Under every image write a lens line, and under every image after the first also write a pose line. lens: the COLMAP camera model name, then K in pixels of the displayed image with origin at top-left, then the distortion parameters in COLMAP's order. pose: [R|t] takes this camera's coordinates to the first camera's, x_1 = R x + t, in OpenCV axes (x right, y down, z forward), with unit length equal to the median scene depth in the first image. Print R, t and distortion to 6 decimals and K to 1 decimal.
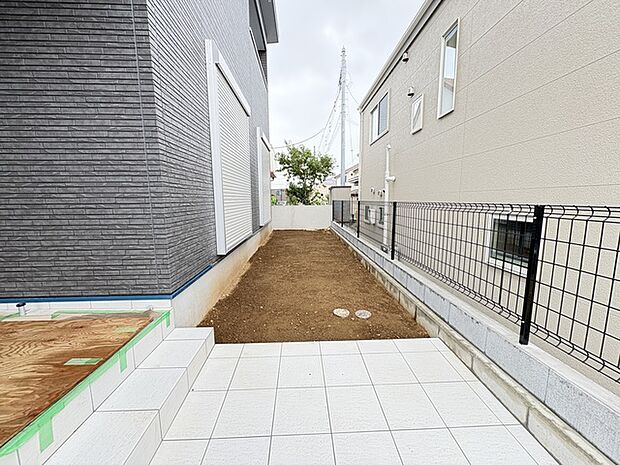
lens RADIAL K [[246.2, 0, 310.0], [0, 246.2, 232.5], [0, 0, 1]] dist [-0.000443, -0.000067]
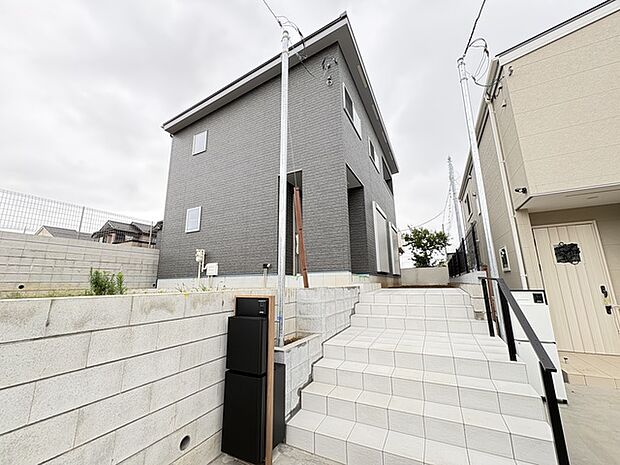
lens RADIAL K [[246.2, 0, 310.0], [0, 246.2, 232.5], [0, 0, 1]] dist [-0.000443, -0.000067]
pose [[0.871194, -0.108169, -0.478874, 0.085040], [-0.056150, 0.947071, -0.316077, 0.157901], [0.487717, 0.302253, 0.819009, -0.453921]]
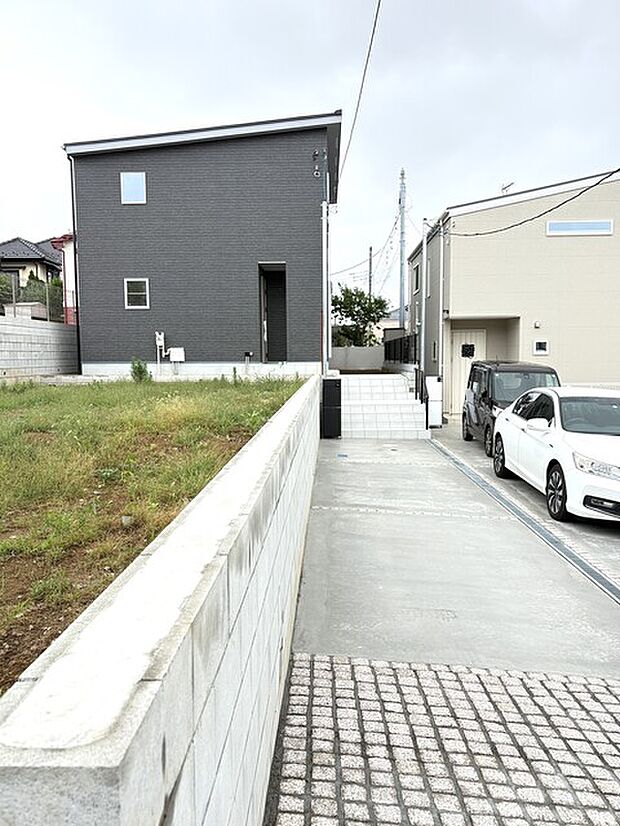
lens RADIAL K [[698.4, 0, 310.0], [0, 698.4, 413.0], [0, 0, 1]] dist [0.100593, 0.000002]
pose [[0.997509, 0.004221, -0.070414, -0.013572], [-0.008036, 0.998510, -0.053980, 0.296579], [0.070081, 0.054411, 0.996056, -1.741416]]
